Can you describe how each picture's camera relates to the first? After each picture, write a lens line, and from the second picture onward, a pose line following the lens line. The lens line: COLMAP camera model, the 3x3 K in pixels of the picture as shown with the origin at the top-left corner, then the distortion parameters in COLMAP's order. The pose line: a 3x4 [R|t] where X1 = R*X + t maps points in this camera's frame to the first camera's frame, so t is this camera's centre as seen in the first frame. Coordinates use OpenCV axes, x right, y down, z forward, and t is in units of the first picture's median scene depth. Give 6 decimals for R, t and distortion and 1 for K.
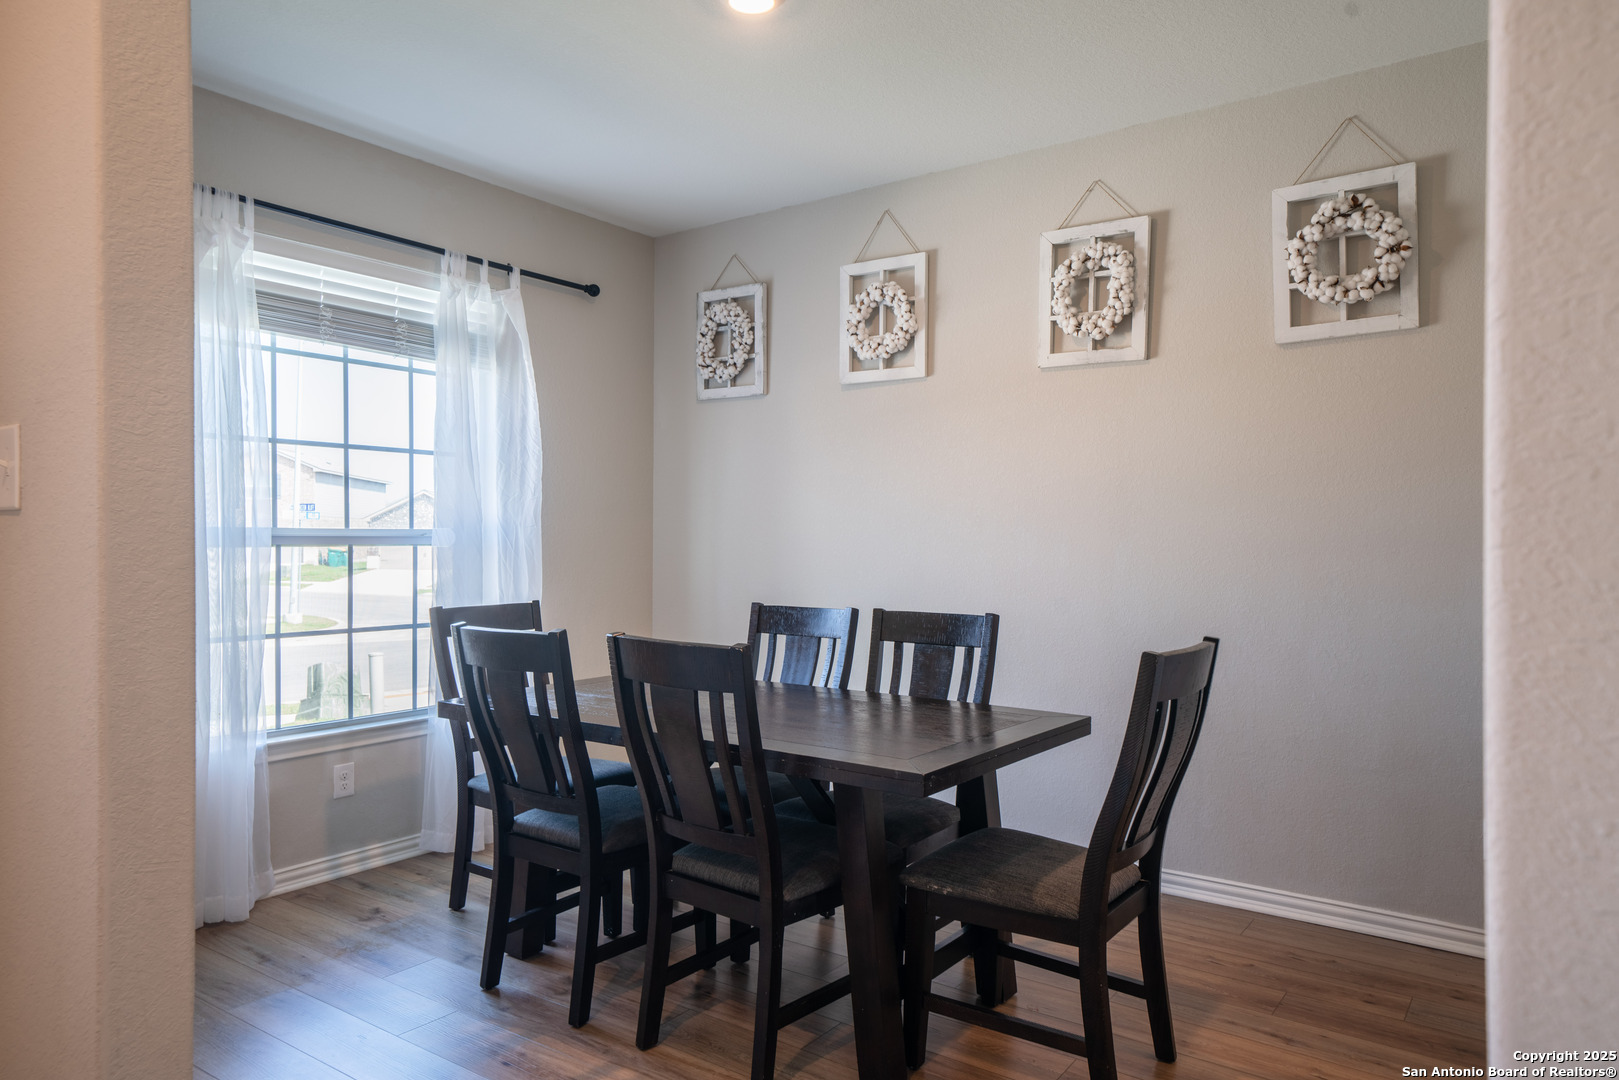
lens RADIAL K [[1137.6, 0, 806.9], [0, 1137.6, 532.0], [0, 0, 1]] dist [0.007994, -0.002557]
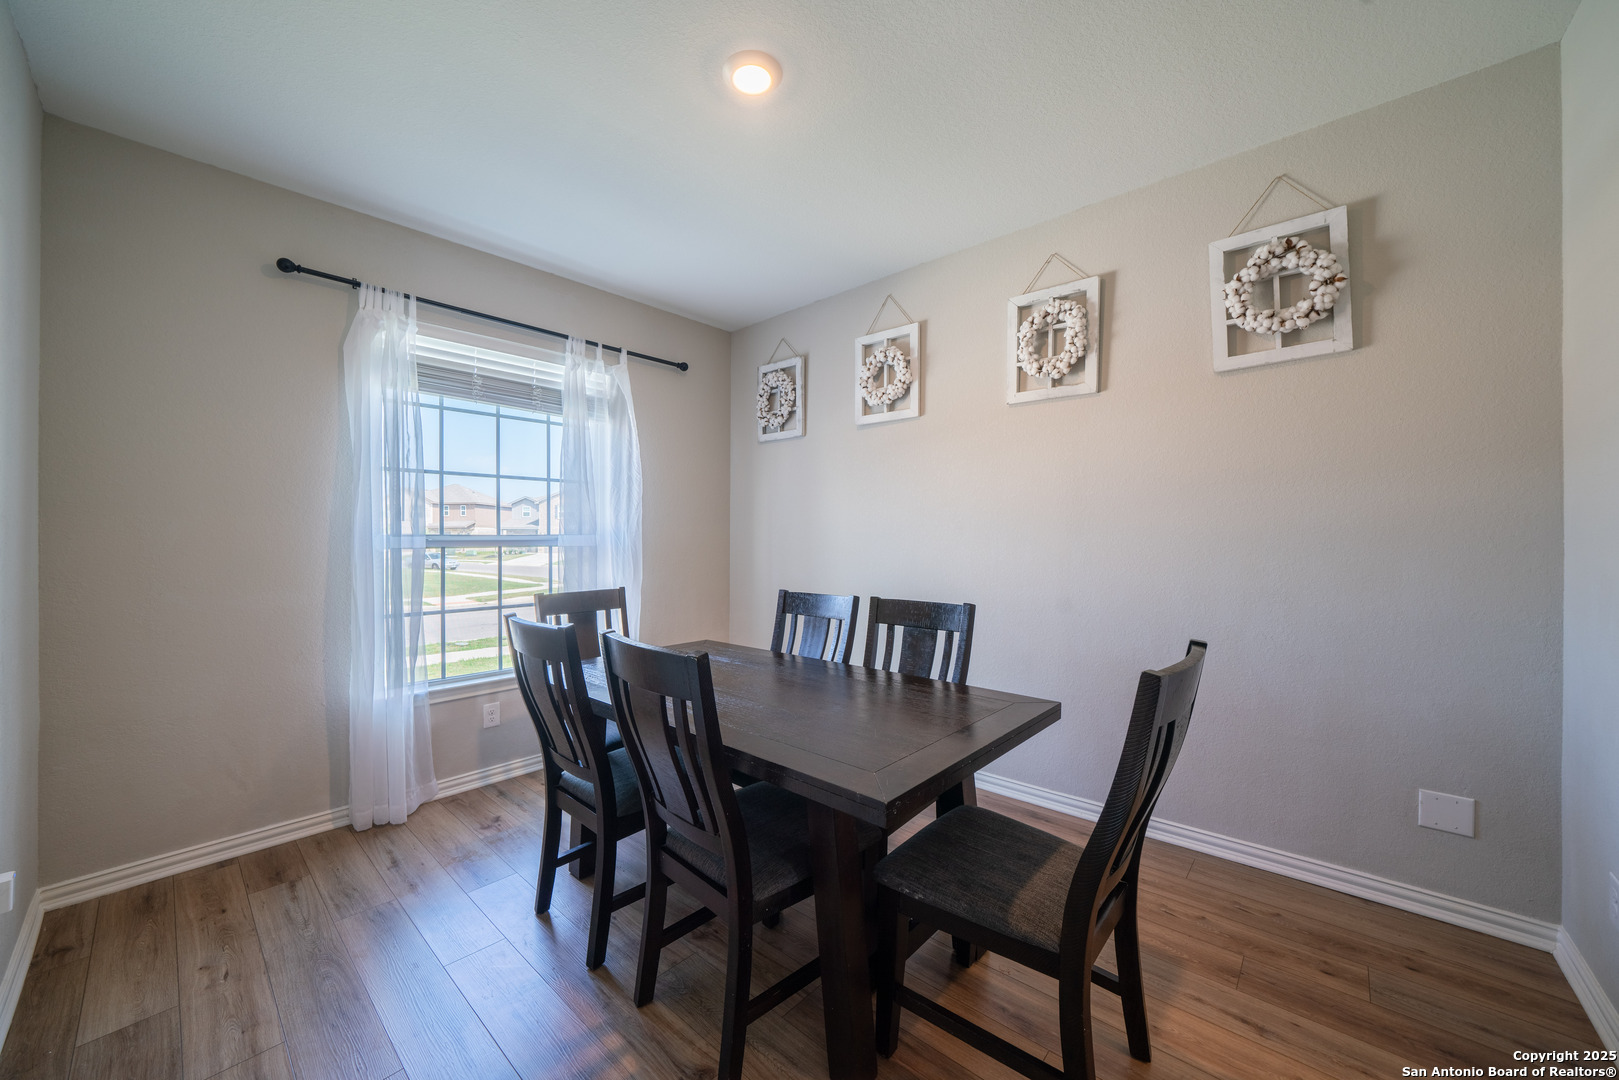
lens RADIAL K [[579.7, 0, 803.1], [0, 579.7, 545.1], [0, 0, 1]] dist [-0.025195, 0.000685]
pose [[0.991772, -0.005753, -0.127884, 0.064583], [0.008276, 0.999781, 0.019205, -0.001086], [0.127746, -0.020105, 0.991603, 0.361241]]
